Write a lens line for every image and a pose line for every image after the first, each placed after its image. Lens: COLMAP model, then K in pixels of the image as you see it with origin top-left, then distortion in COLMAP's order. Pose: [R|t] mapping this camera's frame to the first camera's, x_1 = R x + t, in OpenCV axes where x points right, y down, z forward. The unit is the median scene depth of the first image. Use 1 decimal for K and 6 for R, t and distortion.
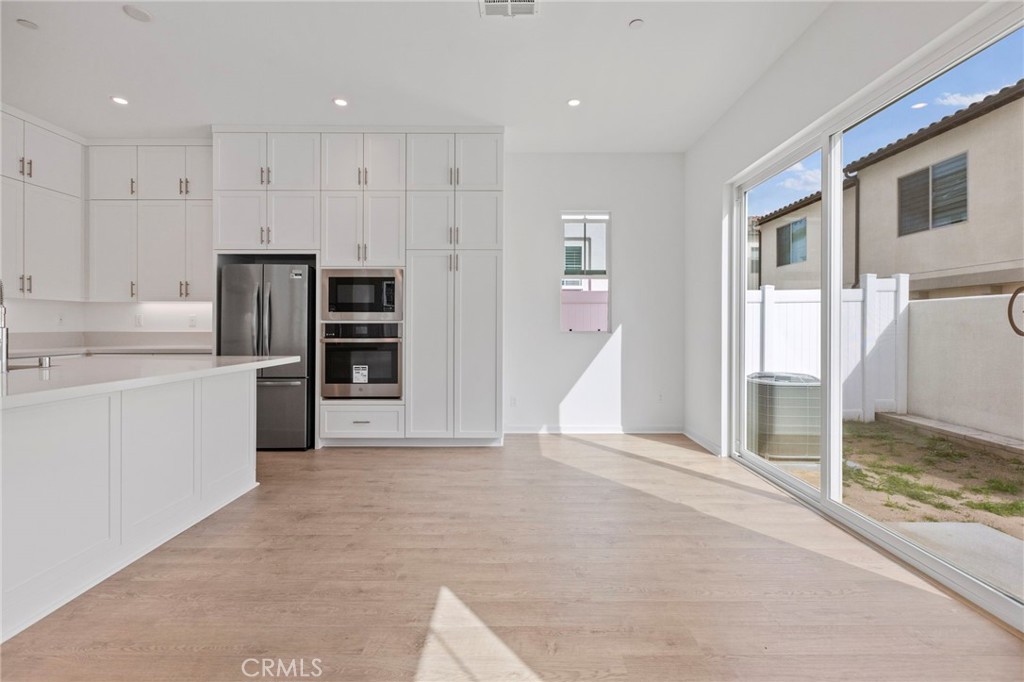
lens RADIAL K [[455.0, 0, 515.7], [0, 455.0, 322.8], [0, 0, 1]] dist [0.002194, -0.001682]
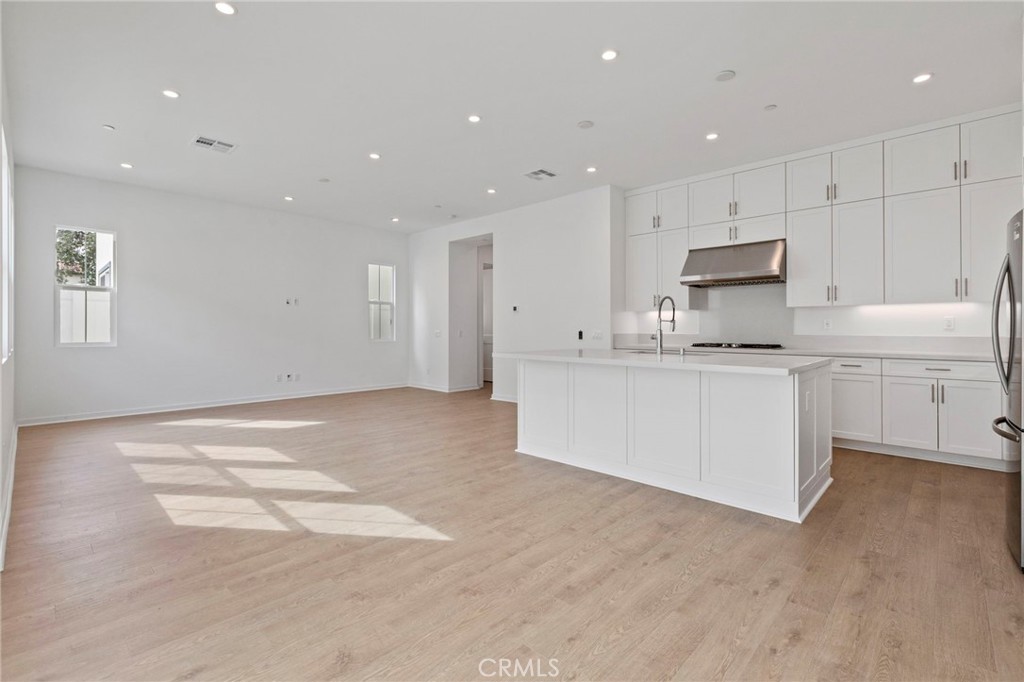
lens RADIAL K [[455.0, 0, 518.3], [0, 455.0, 326.1], [0, 0, 1]] dist [0.002194, -0.001682]
pose [[-0.682253, -0.007622, -0.731076, 0.291577], [0.001662, 0.999927, -0.011976, 0.008612], [0.731114, -0.009385, -0.682191, 0.919240]]
